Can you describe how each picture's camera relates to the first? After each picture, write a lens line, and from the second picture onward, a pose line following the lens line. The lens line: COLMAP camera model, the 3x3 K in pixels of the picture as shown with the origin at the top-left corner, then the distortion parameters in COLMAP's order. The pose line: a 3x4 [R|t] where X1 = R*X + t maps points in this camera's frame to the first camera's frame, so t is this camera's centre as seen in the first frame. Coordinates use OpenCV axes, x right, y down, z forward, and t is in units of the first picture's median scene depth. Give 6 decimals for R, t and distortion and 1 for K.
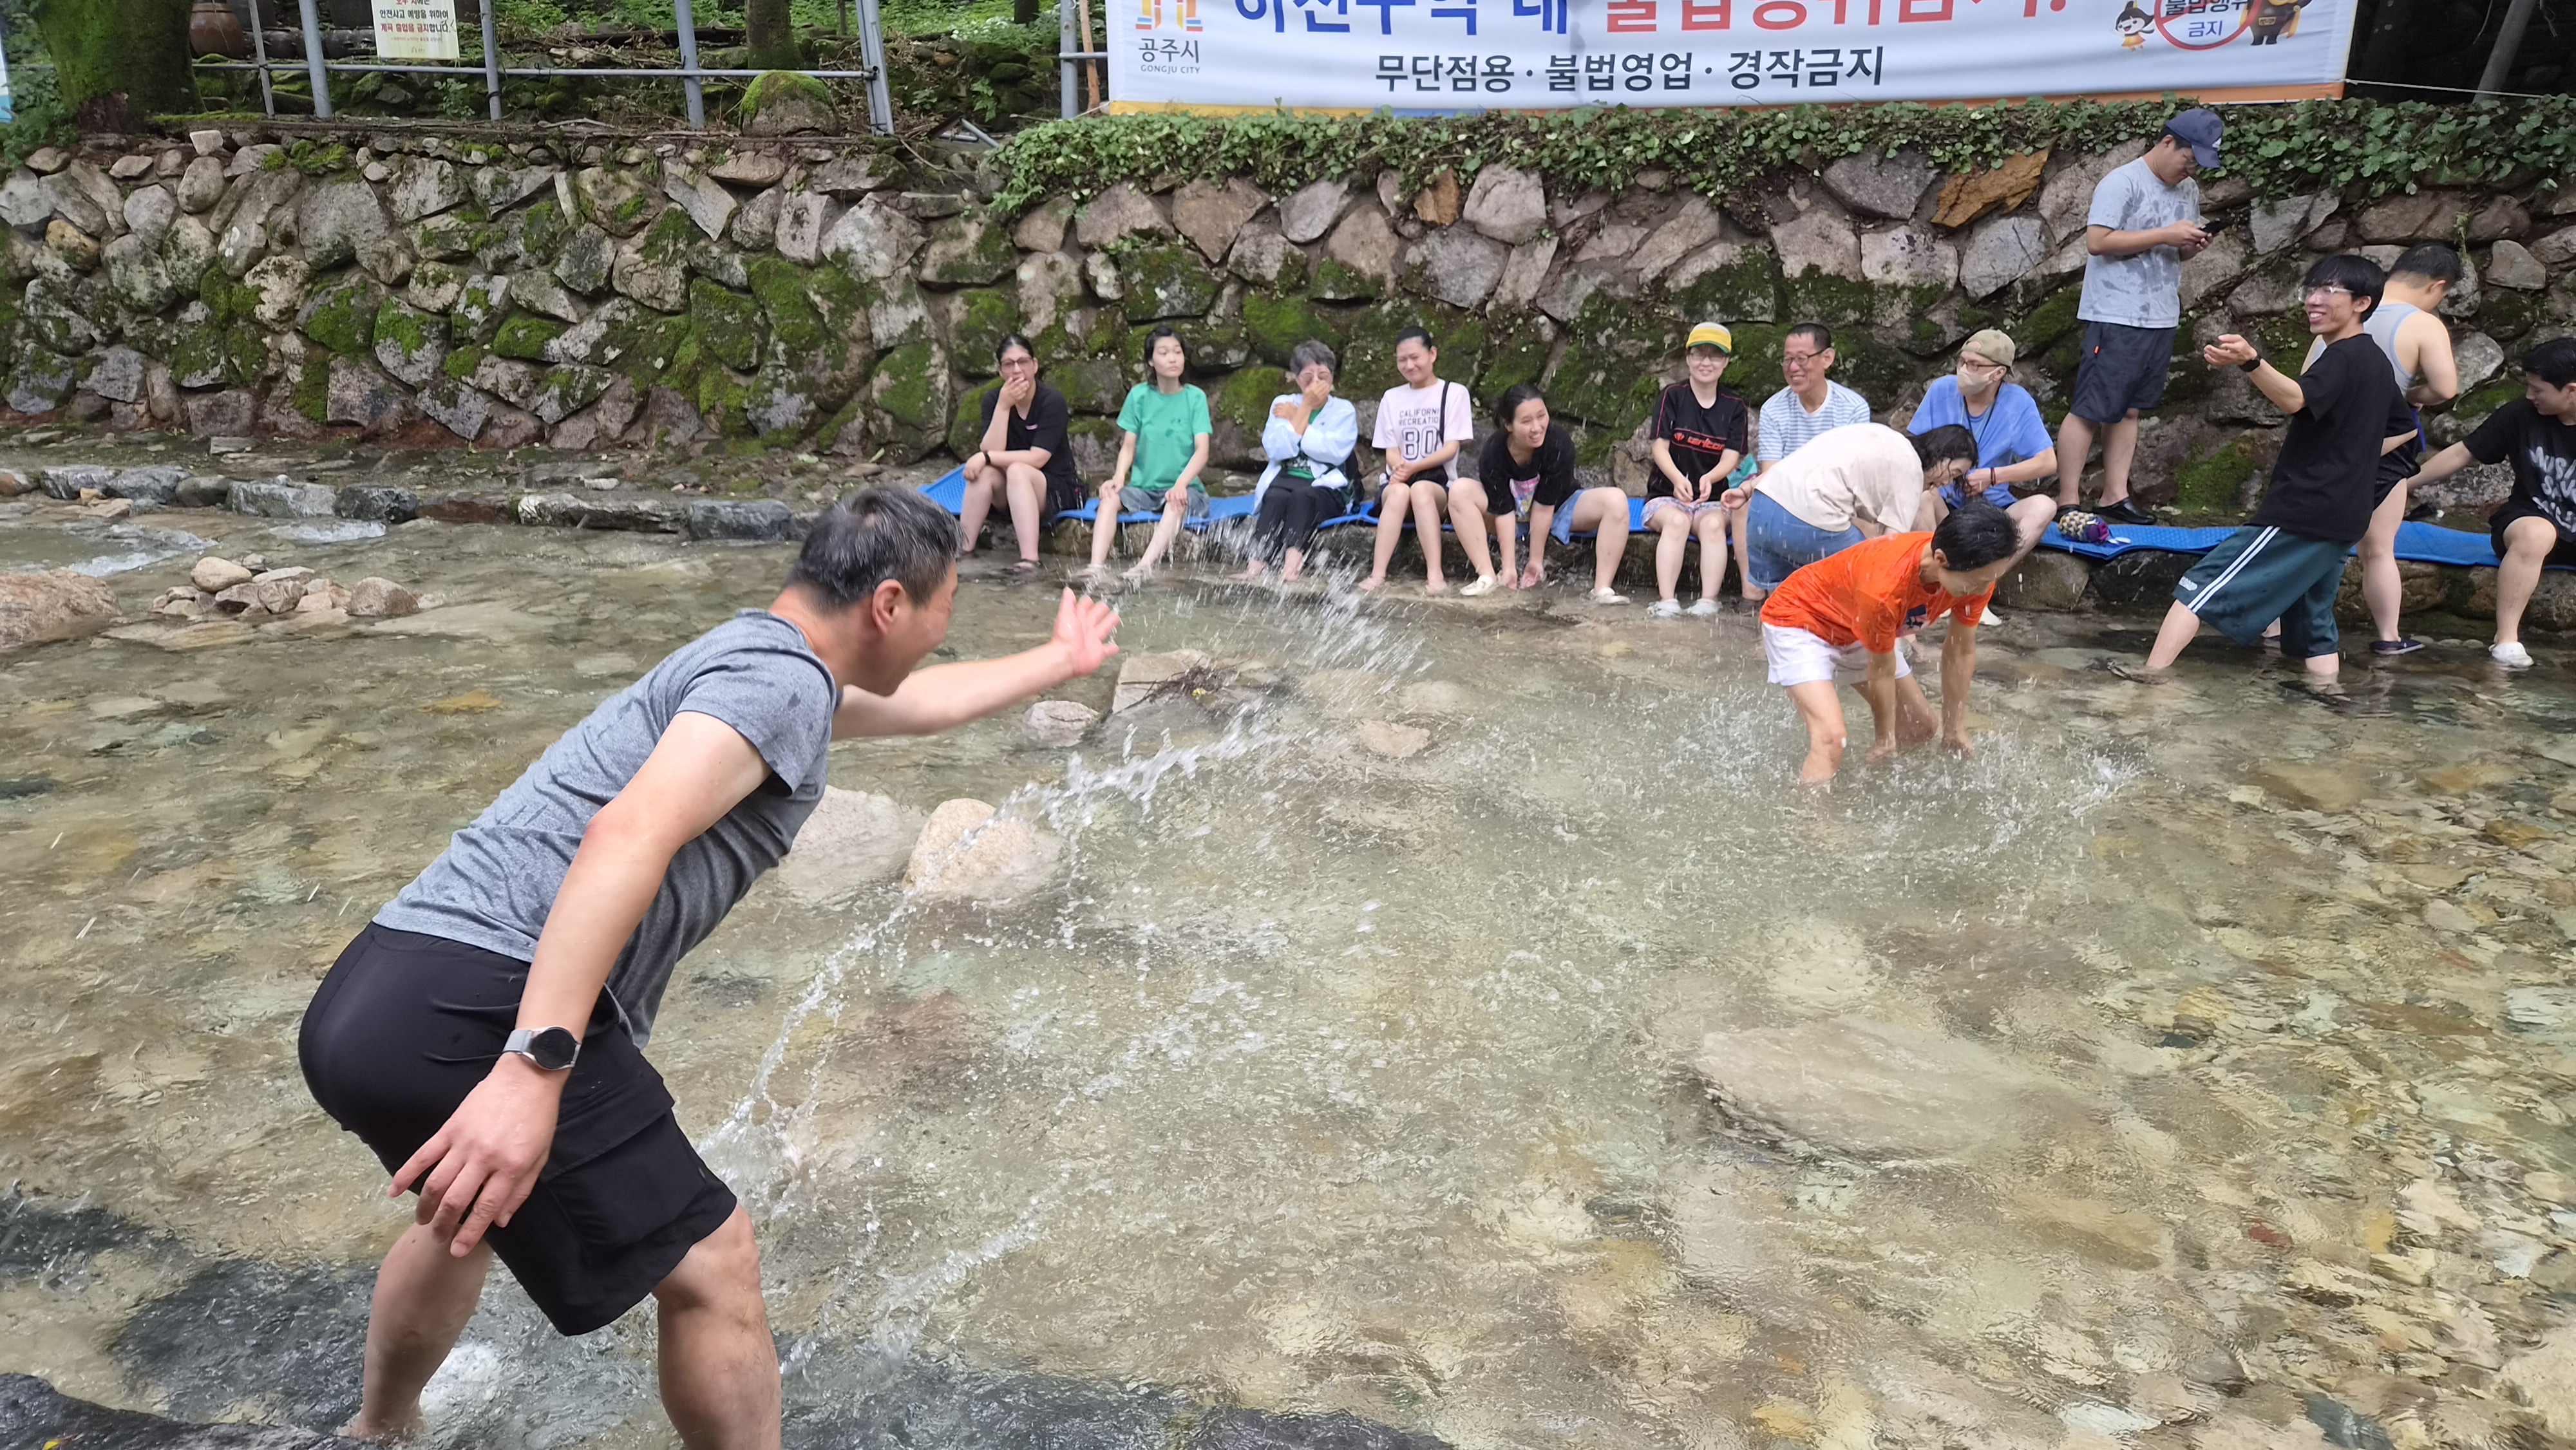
lens RADIAL K [[1712.2, 0, 1290.5], [0, 1712.2, 714.9], [0, 0, 1]] dist [0.062309, -0.047788]
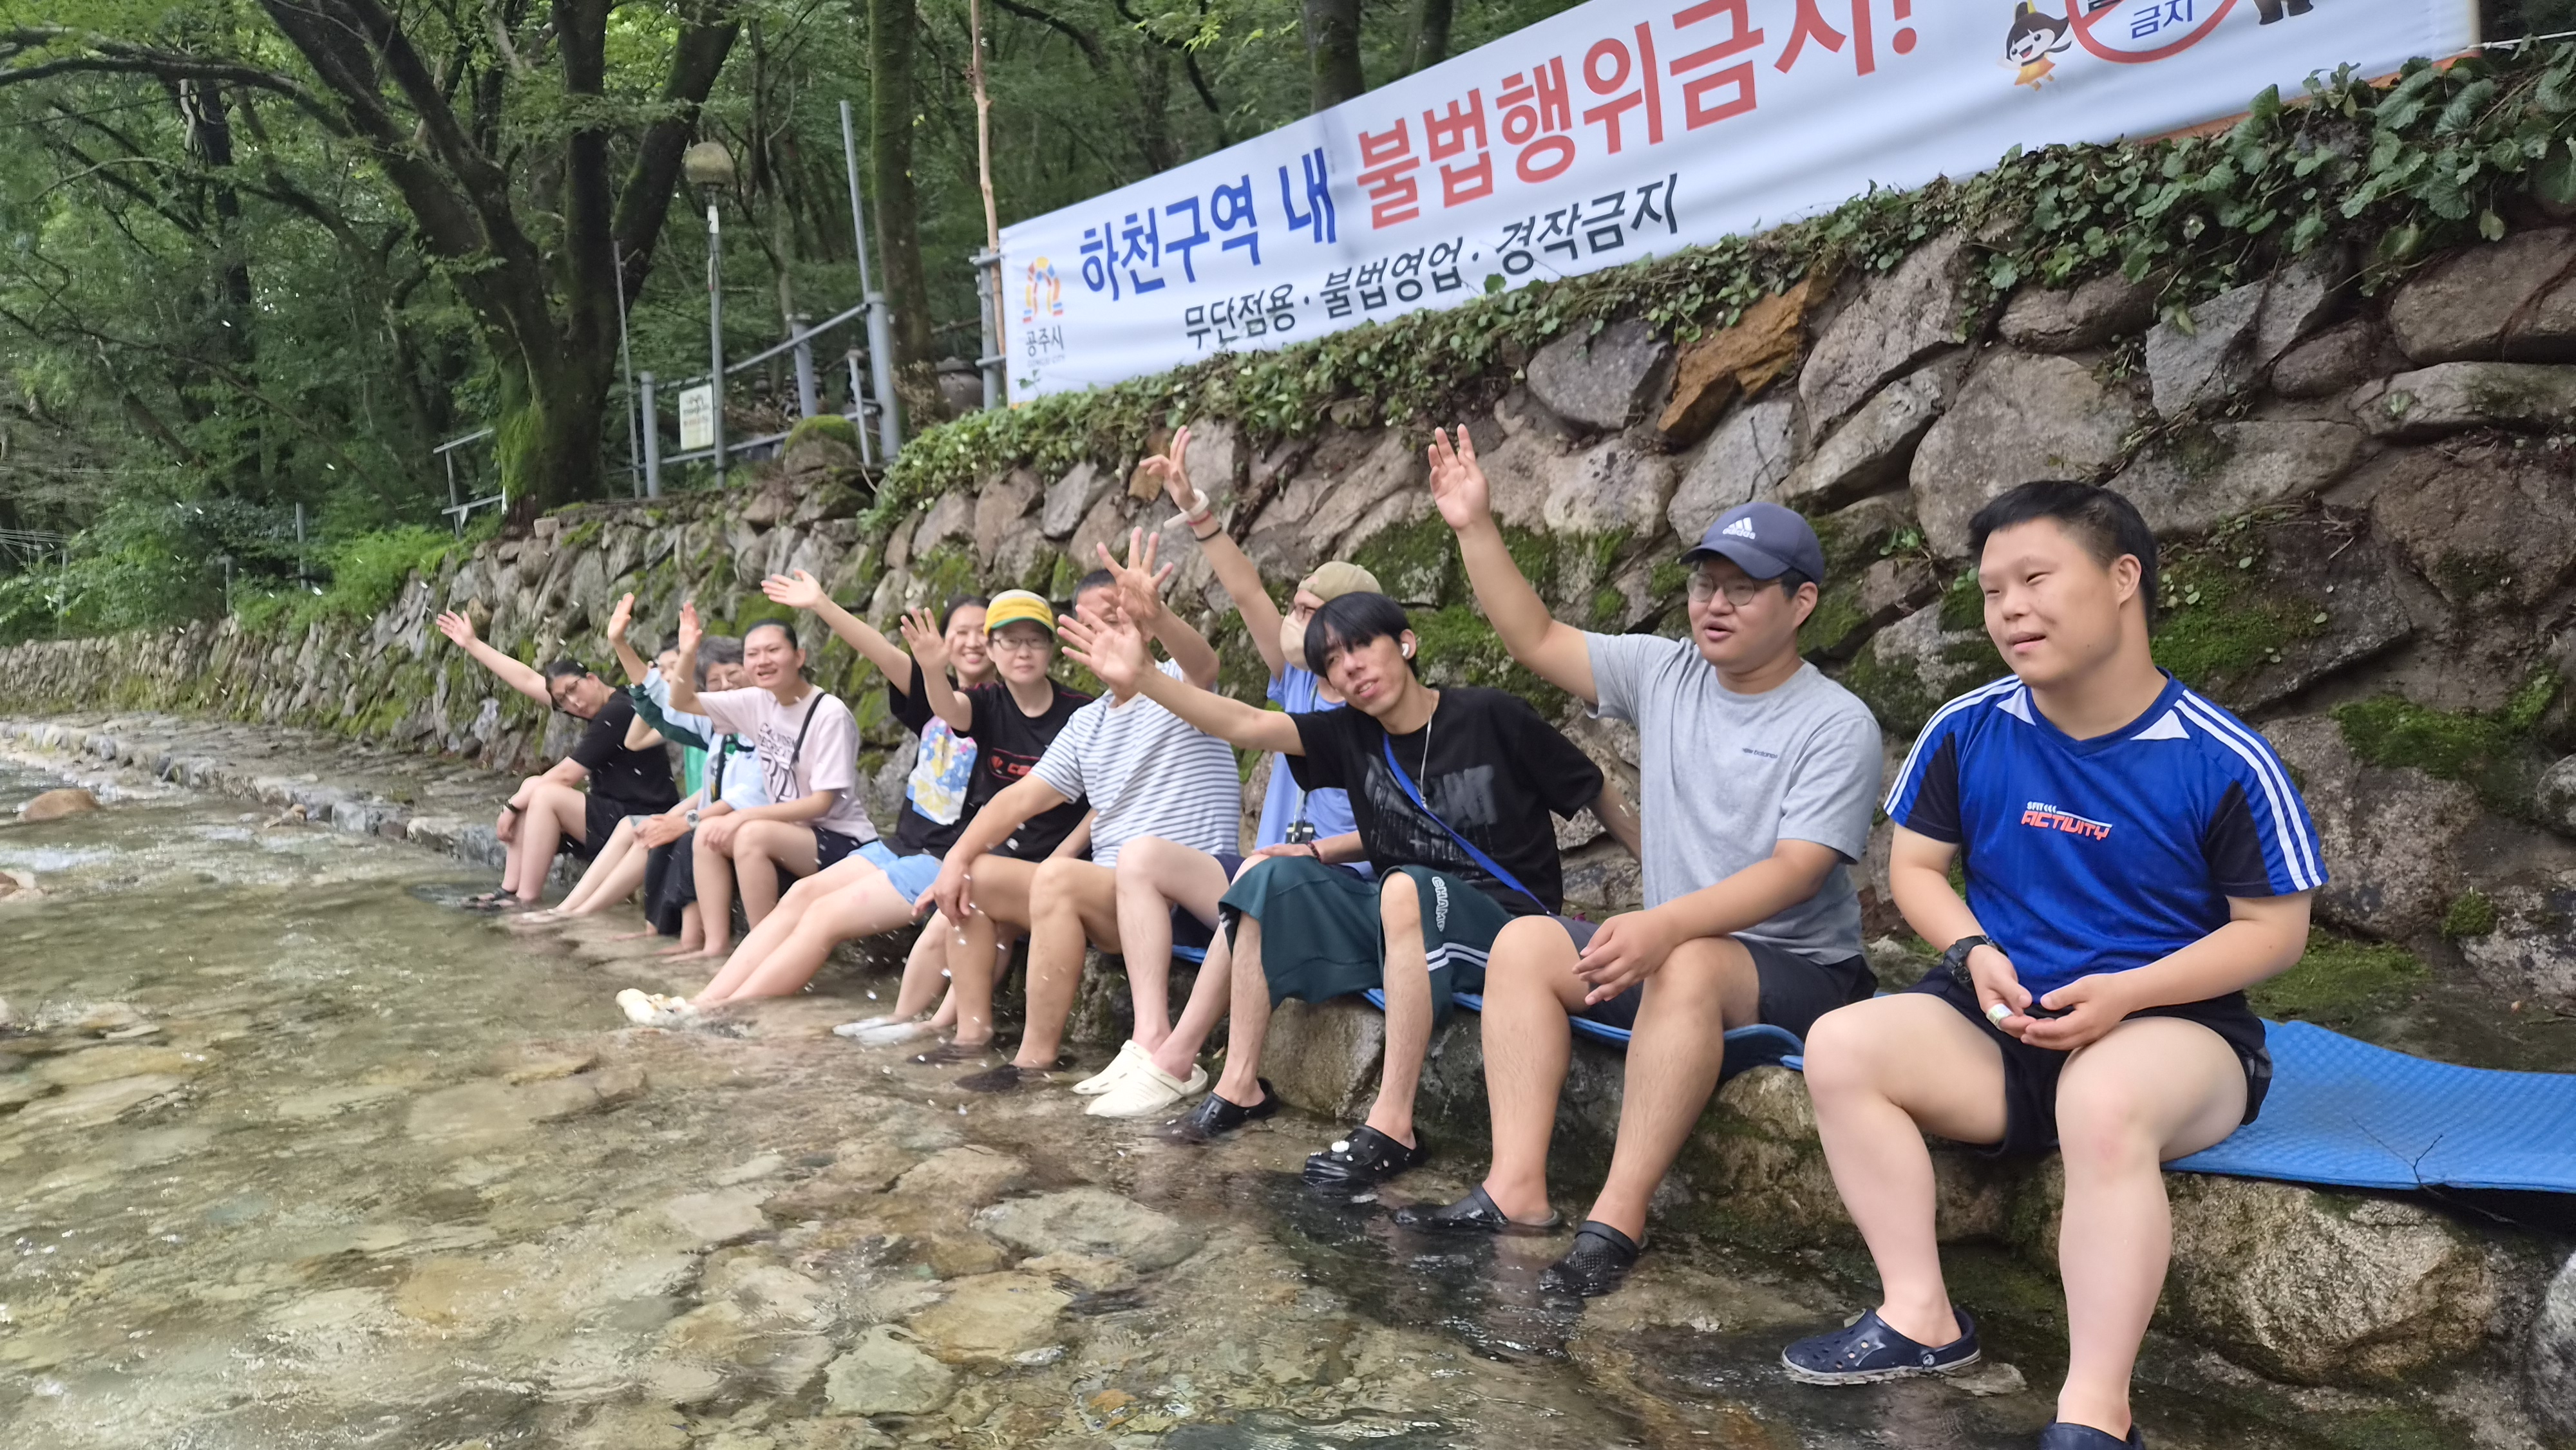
lens RADIAL K [[1712.2, 0, 1262.5], [0, 1712.2, 724.8], [0, 0, 1]] dist [0.062309, -0.047788]
pose [[0.811023, 0.003697, -0.585002, 0.578363], [-0.135114, 0.974128, -0.181161, -0.062772], [0.569197, 0.225968, 0.790540, 0.471900]]
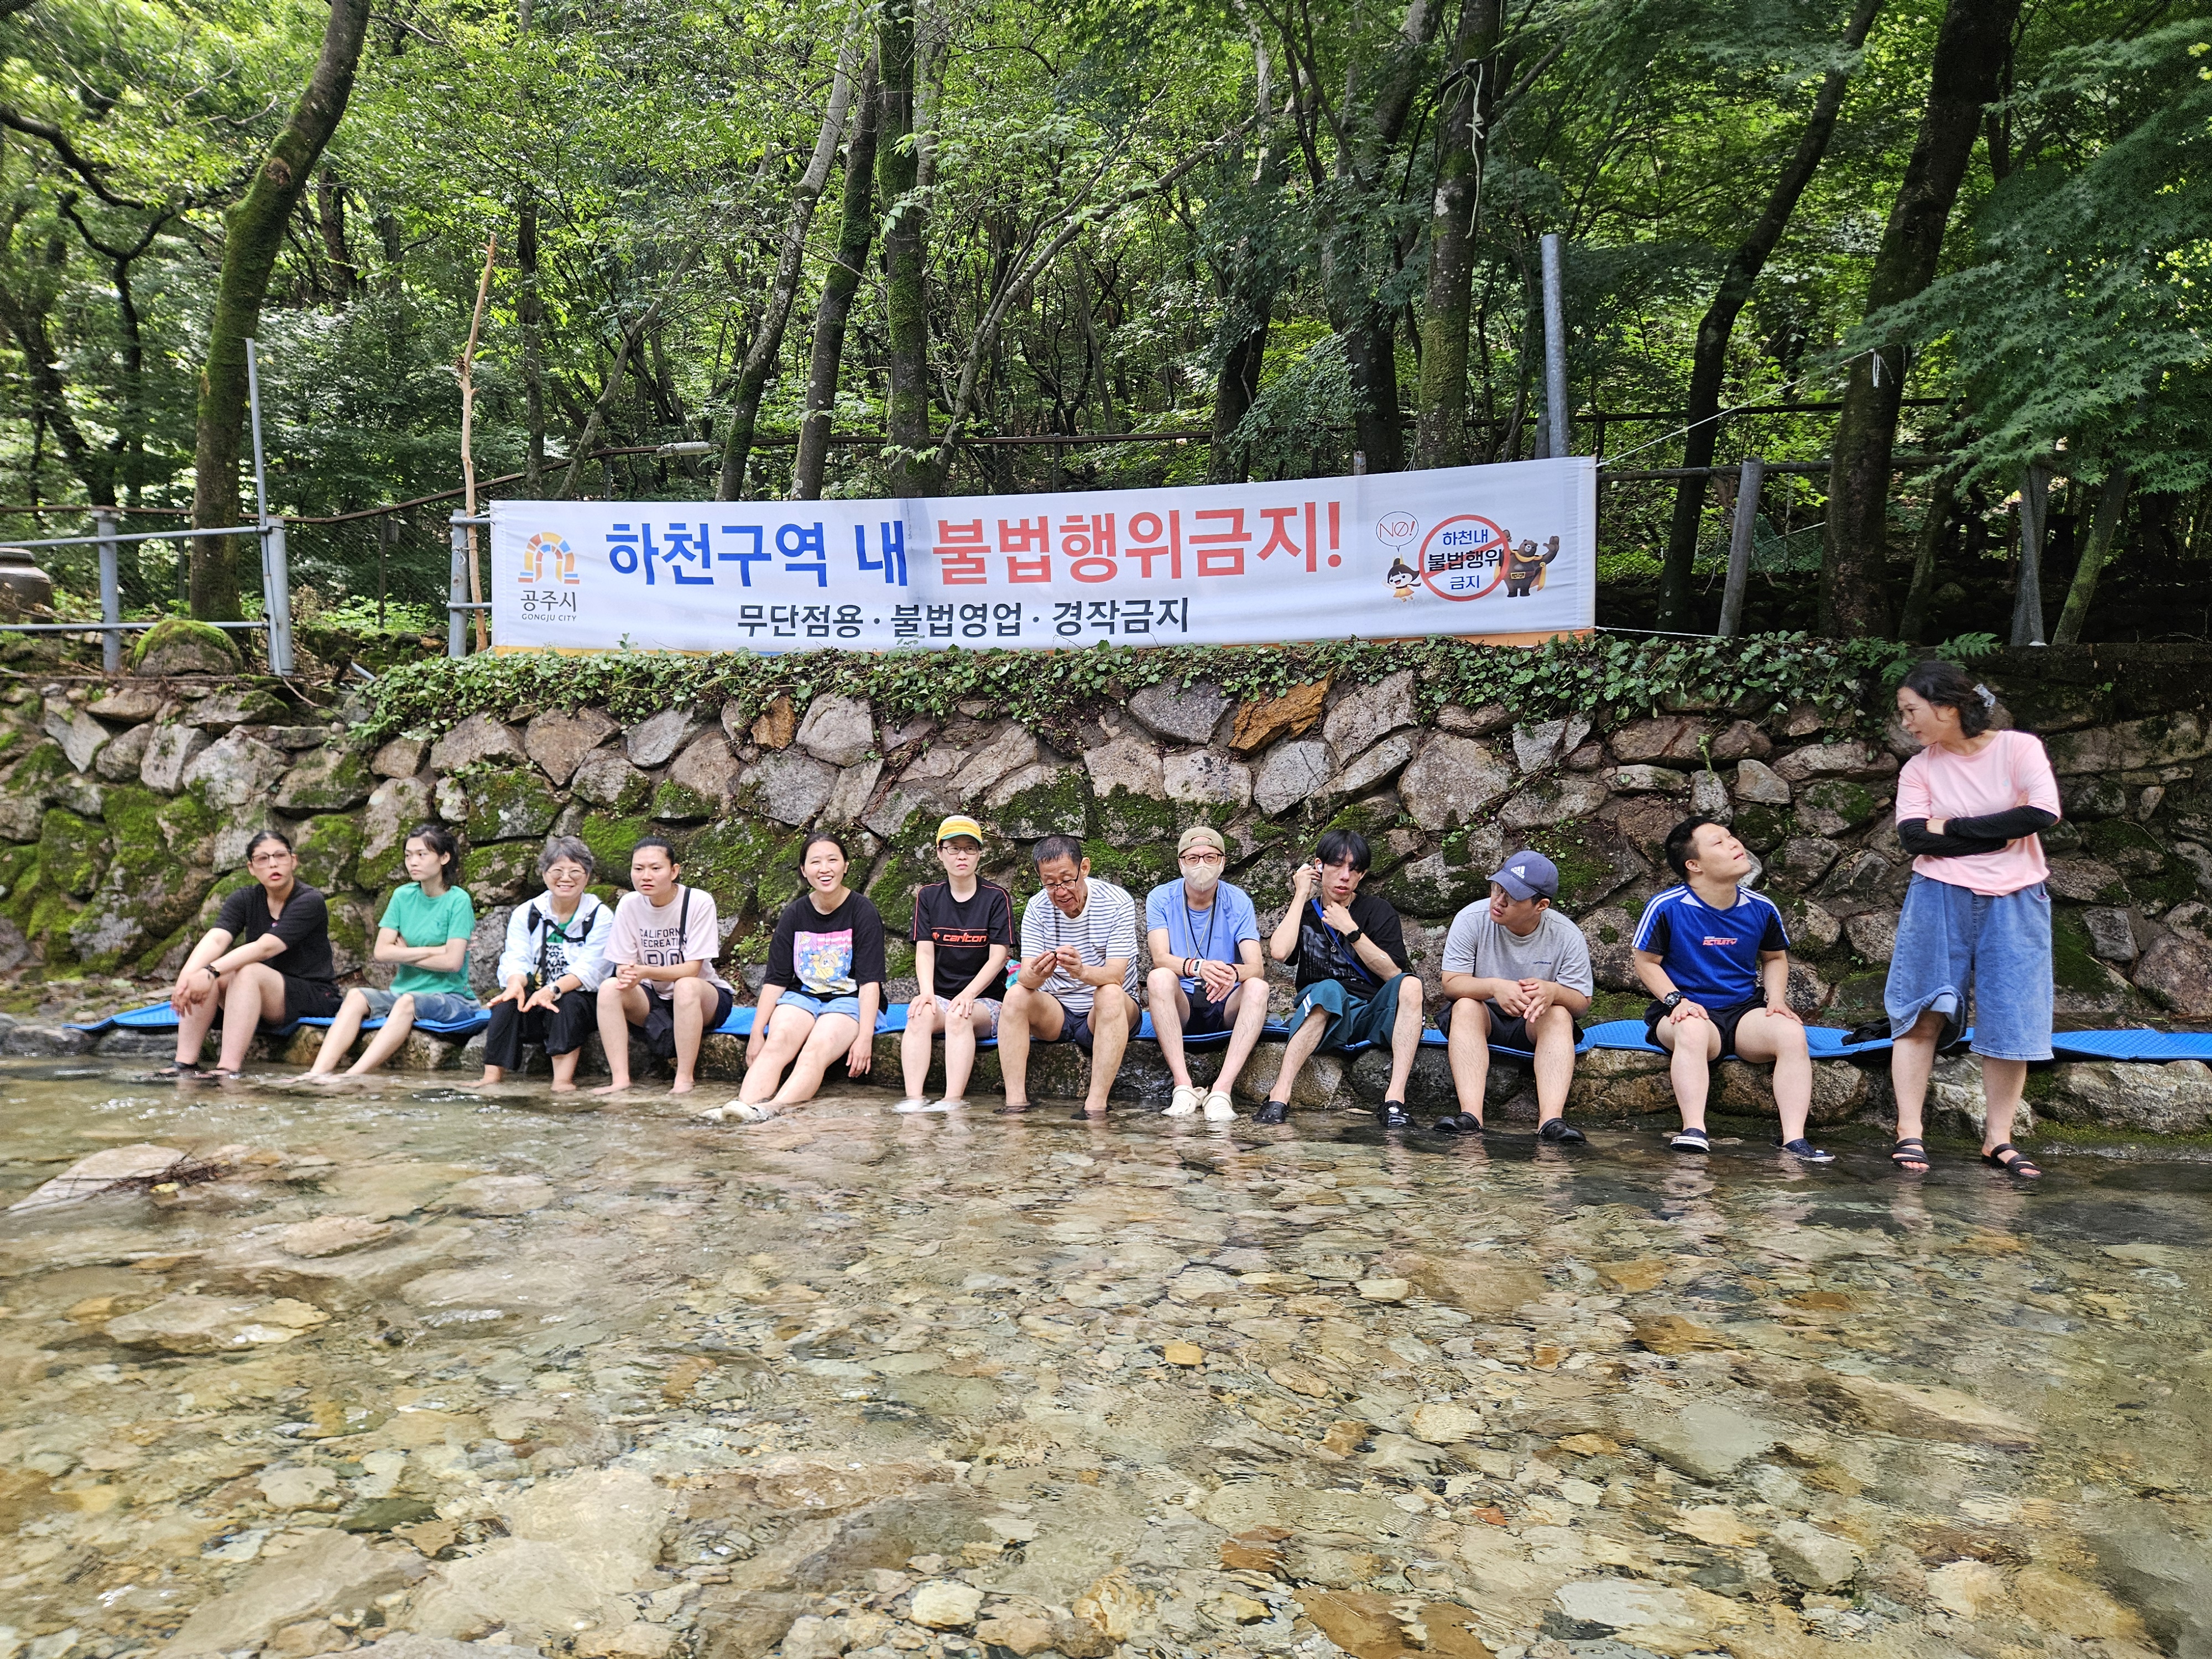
lens RADIAL K [[1437.7, 0, 1091.7], [0, 1437.7, 875.7], [0, 0, 1]] dist [0.065372, -0.016296]
pose [[0.997572, 0.009497, 0.068993, 0.221121], [0.009803, 0.961646, -0.274118, 0.023841], [-0.068951, 0.274128, 0.959218, 0.193657]]
